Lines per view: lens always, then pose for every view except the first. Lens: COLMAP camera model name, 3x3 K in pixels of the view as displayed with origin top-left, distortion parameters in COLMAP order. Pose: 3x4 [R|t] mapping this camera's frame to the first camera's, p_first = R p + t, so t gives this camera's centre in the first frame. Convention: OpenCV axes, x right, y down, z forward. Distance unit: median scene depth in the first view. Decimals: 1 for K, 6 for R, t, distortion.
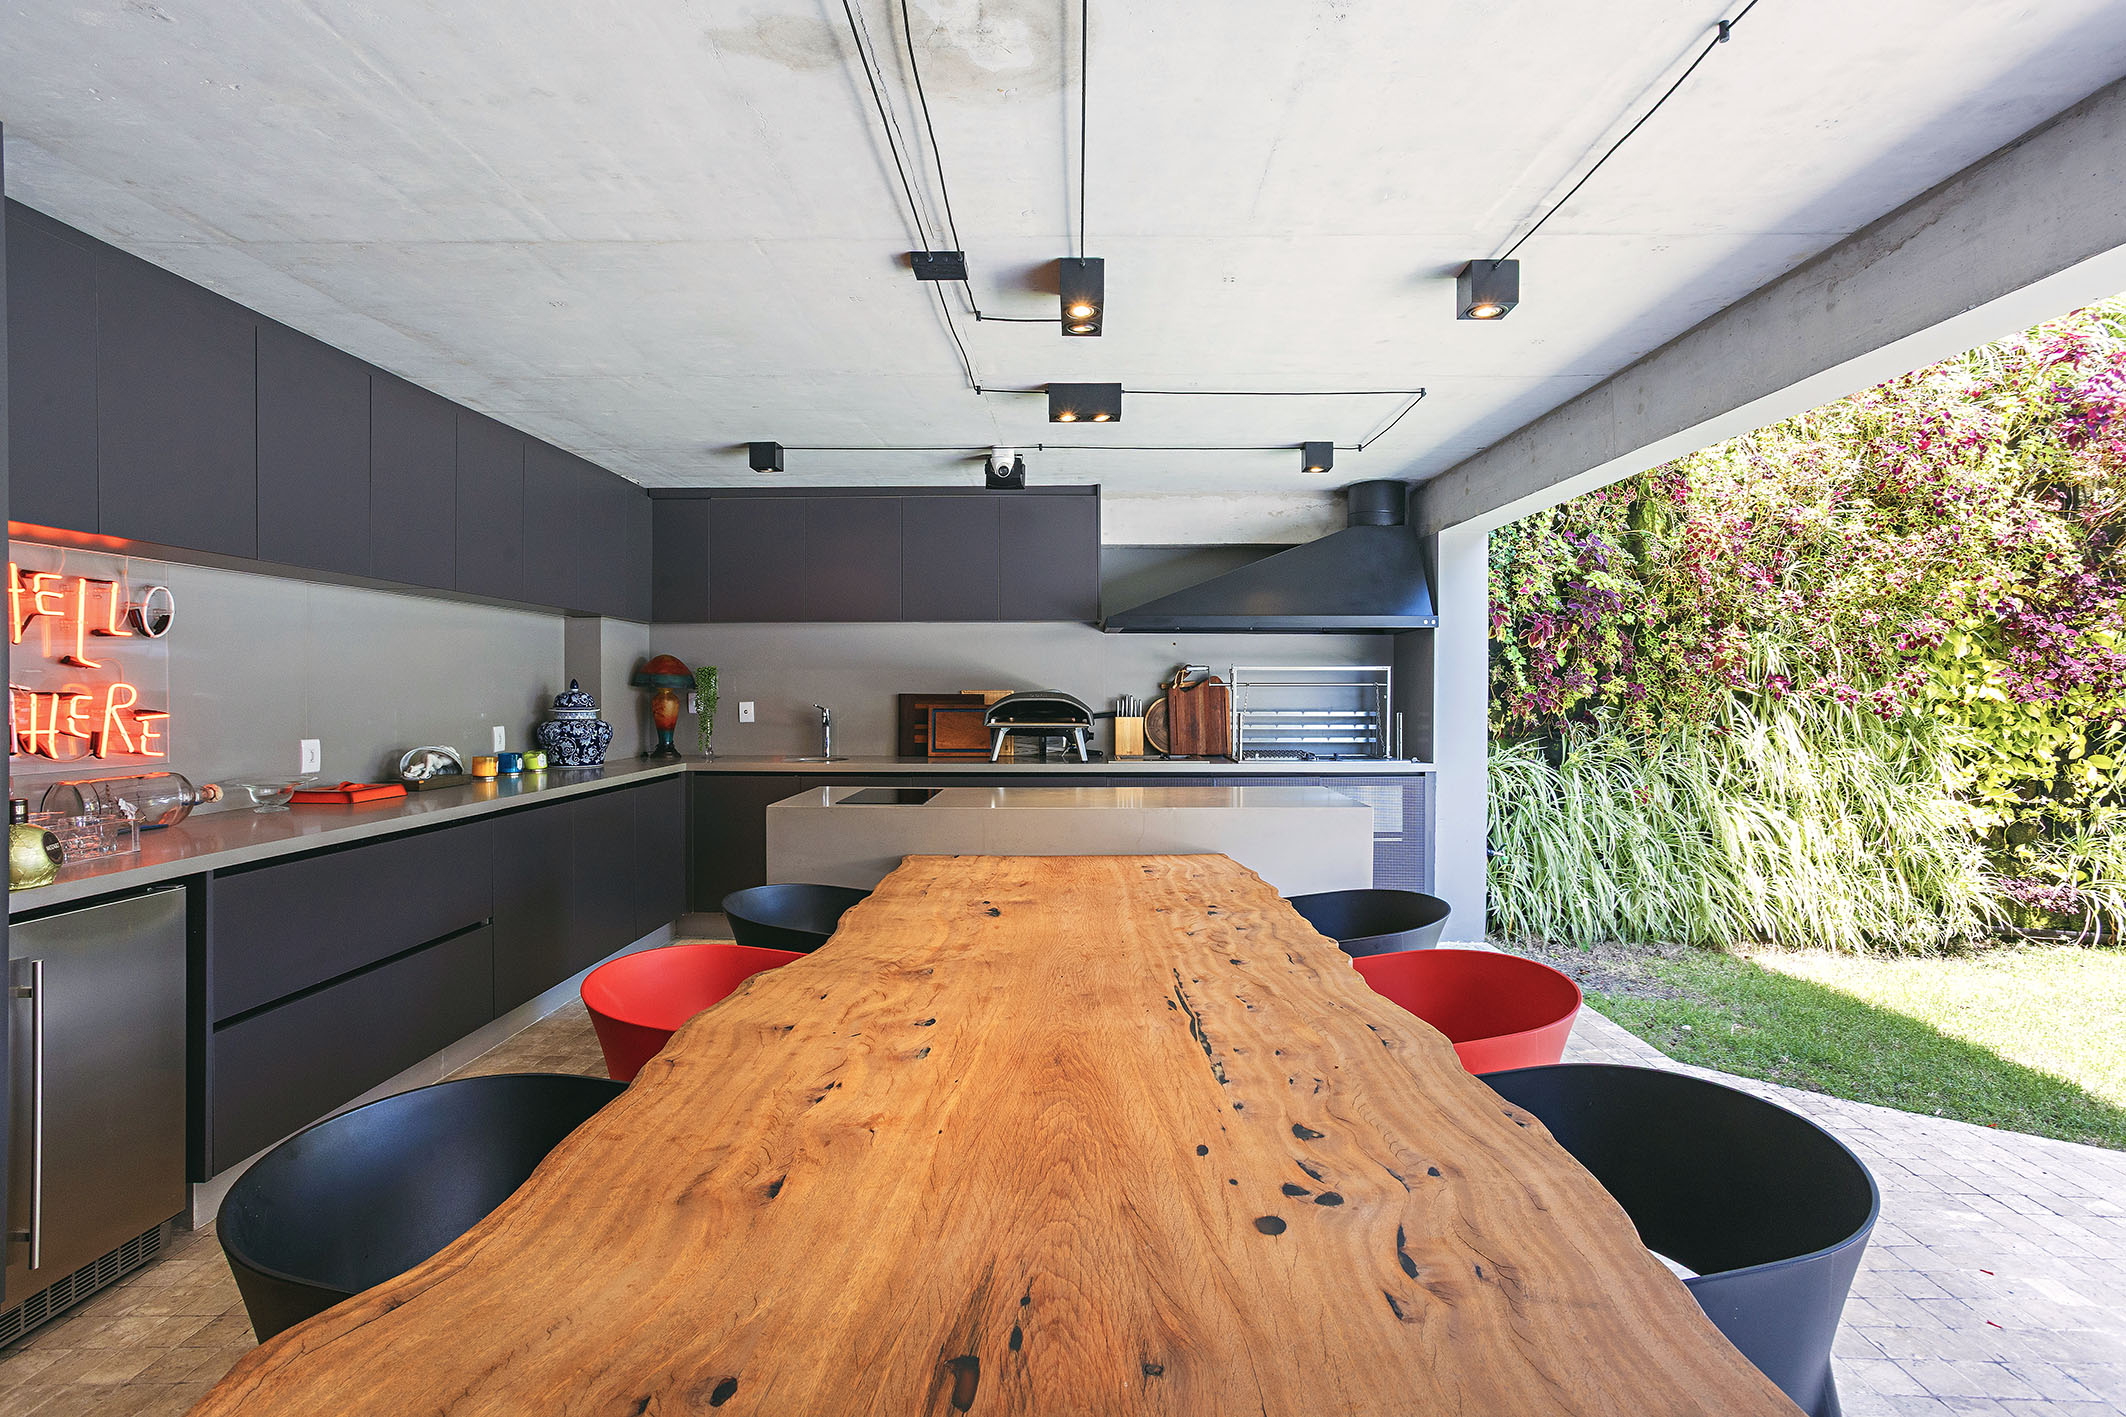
lens RADIAL K [[1019.1, 0, 1073.4], [0, 1019.1, 692.7], [0, 0, 1]] dist [-0.056139, 0.034347]
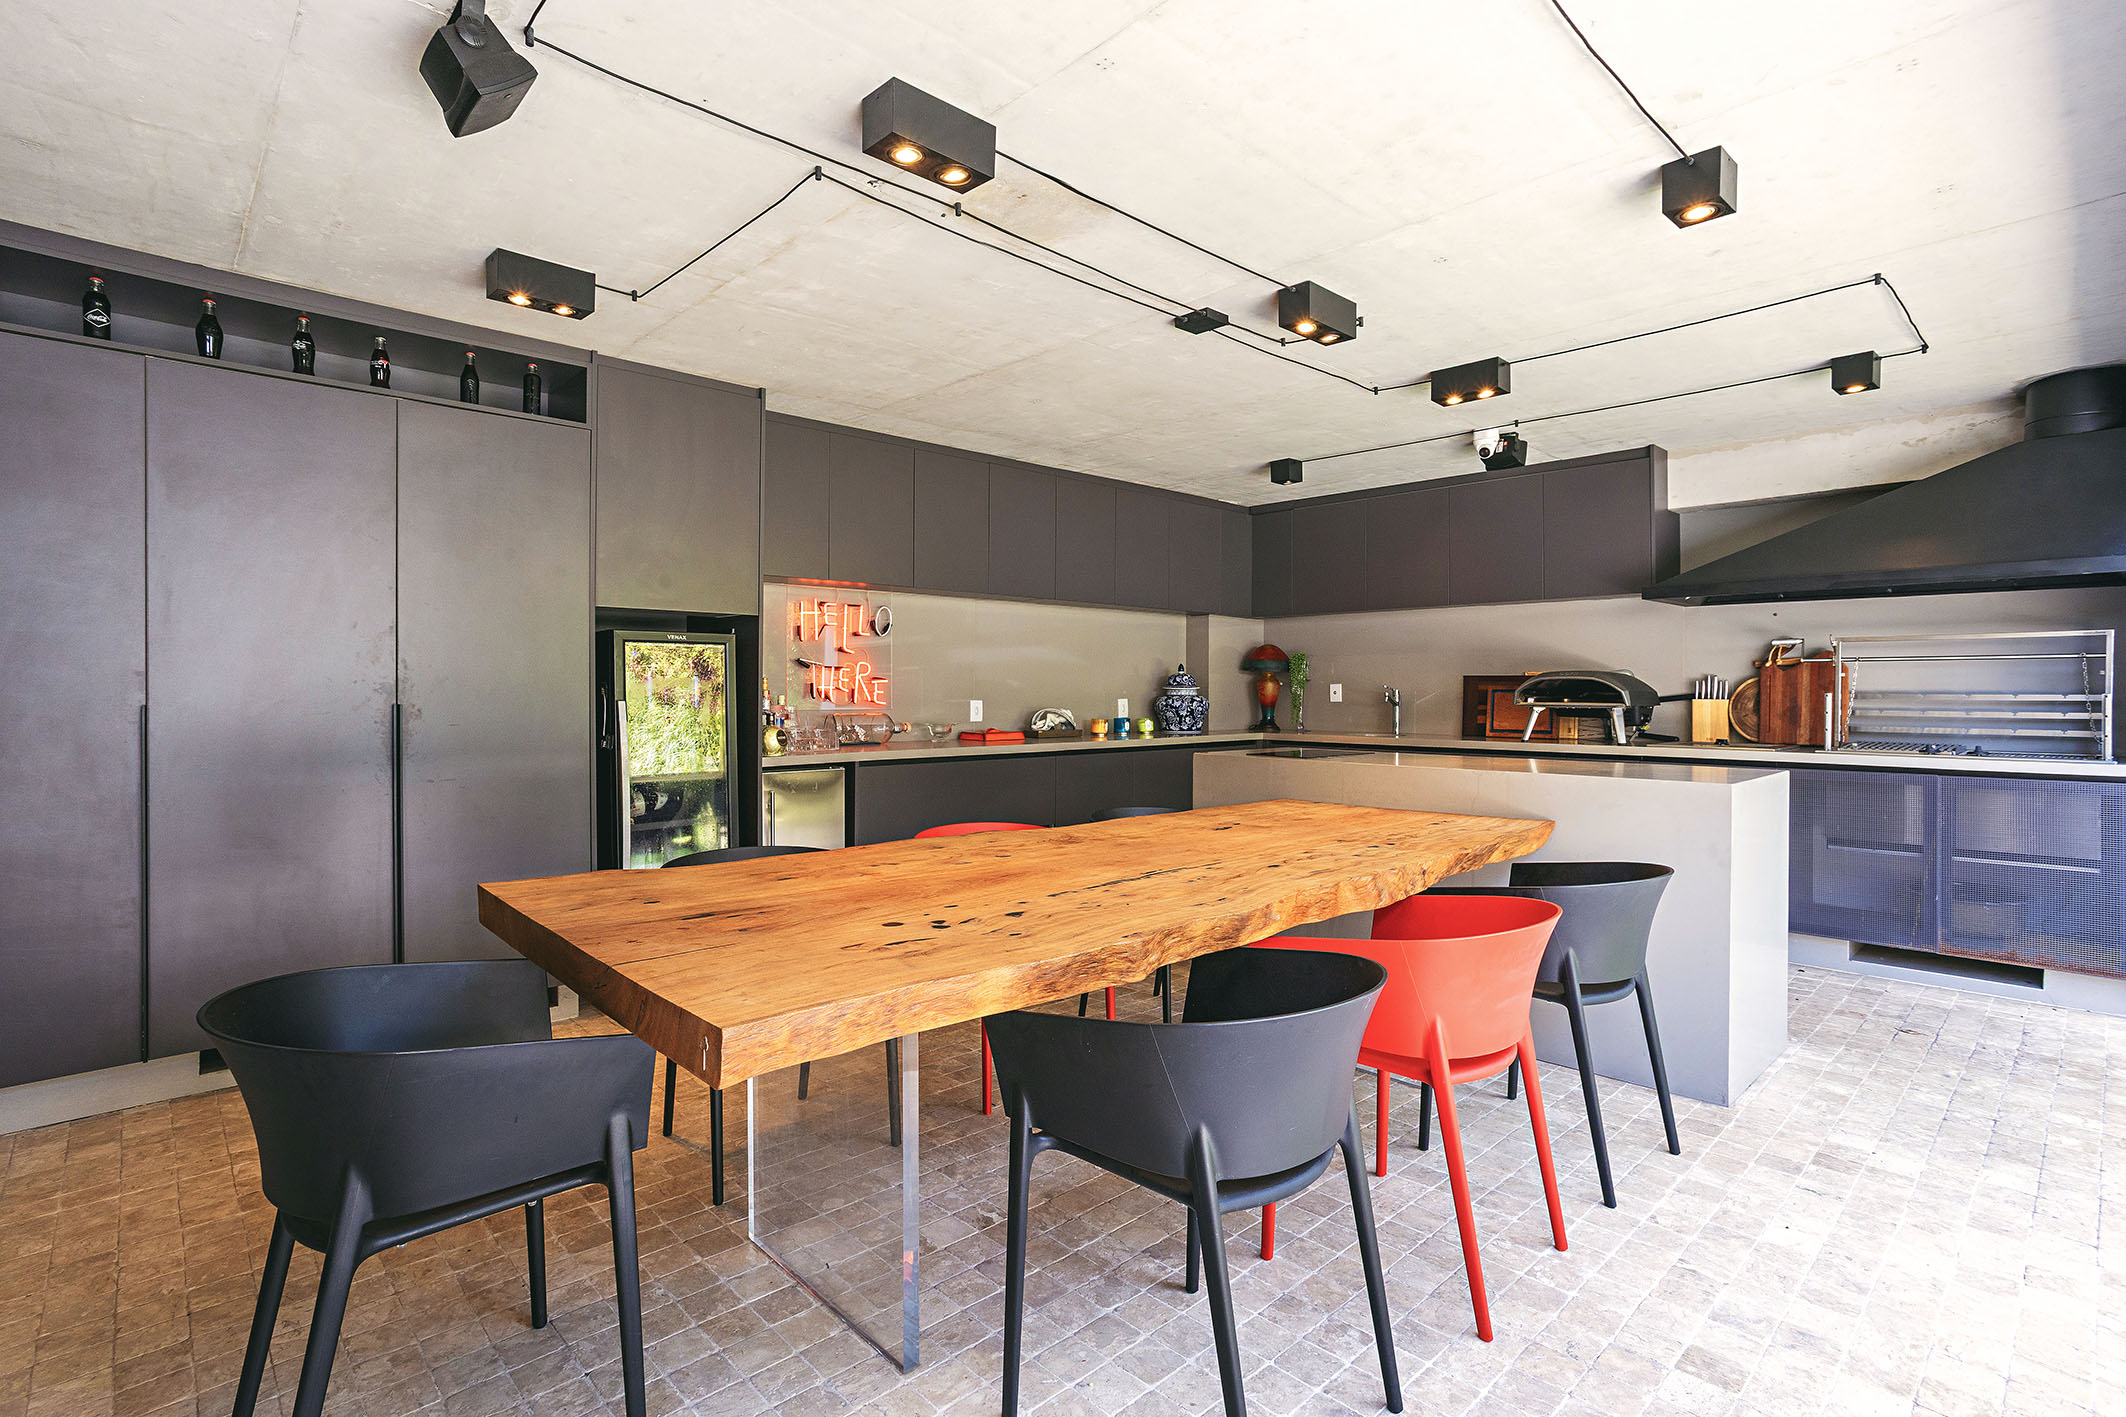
lens RADIAL K [[1019.1, 0, 1073.4], [0, 1019.1, 692.7], [0, 0, 1]] dist [-0.056139, 0.034347]
pose [[0.701342, 0.003482, -0.712817, 0.342096], [-0.004872, 0.999988, 0.000092, 0.024473], [0.712809, 0.003409, 0.701350, -0.006546]]
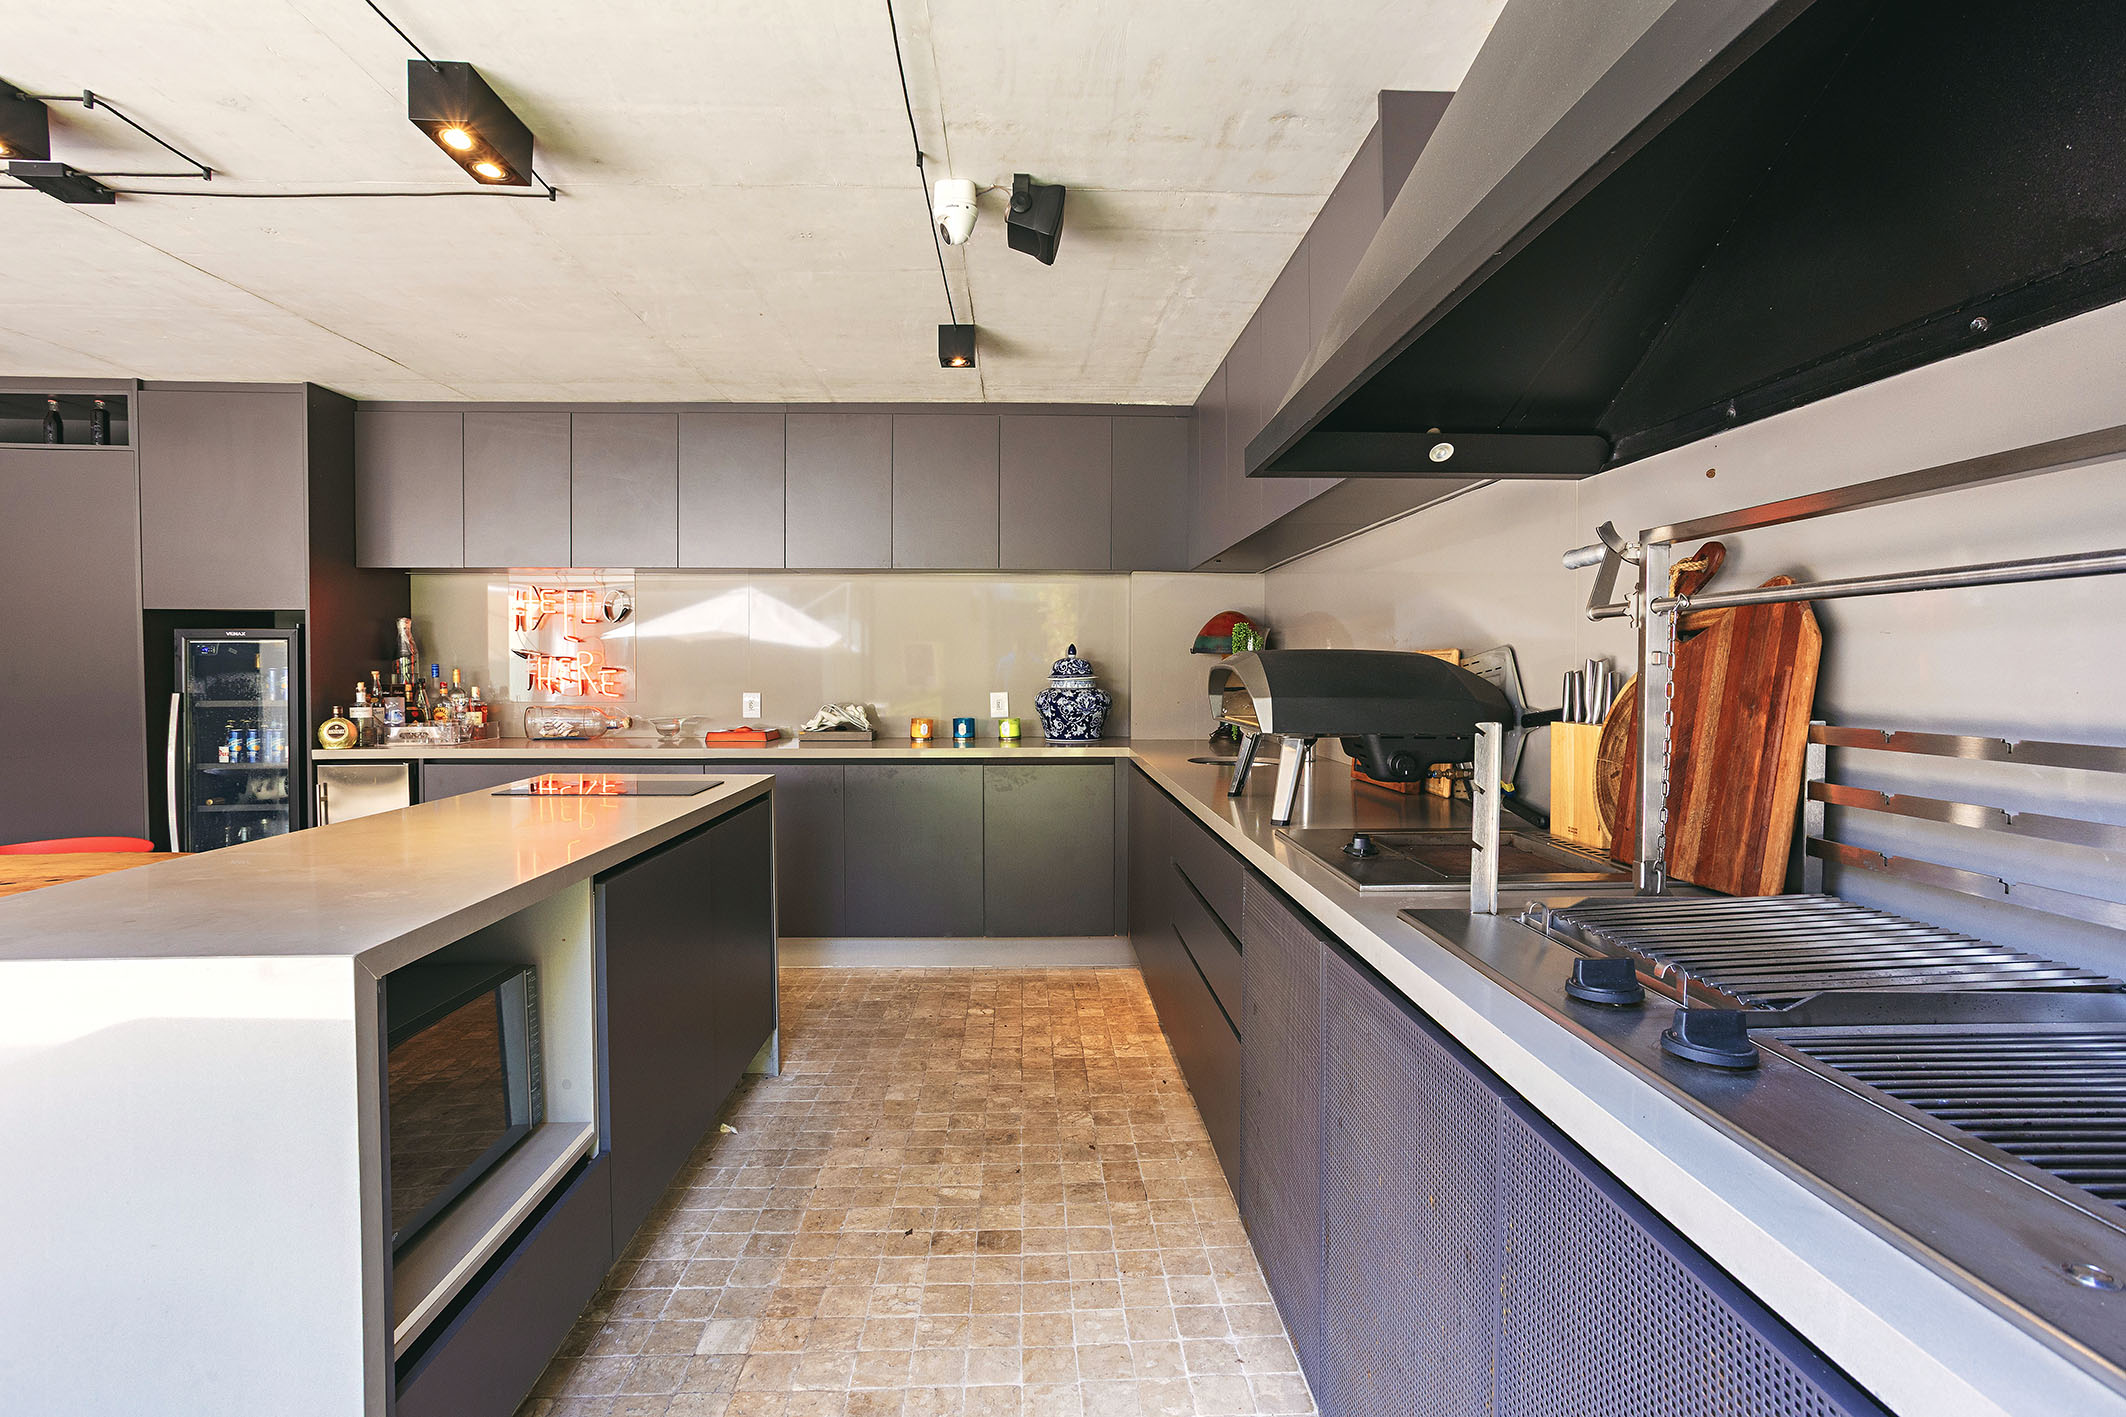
lens RADIAL K [[1054.1, 0, 1075.8], [0, 1054.1, 700.3], [0, 0, 1]] dist [-0.062669, 0.038842]
pose [[0.056705, 0.032968, -0.997846, 0.460555], [-0.004935, 0.999452, 0.032741, 0.006466], [0.998379, 0.003067, 0.056837, 0.967858]]
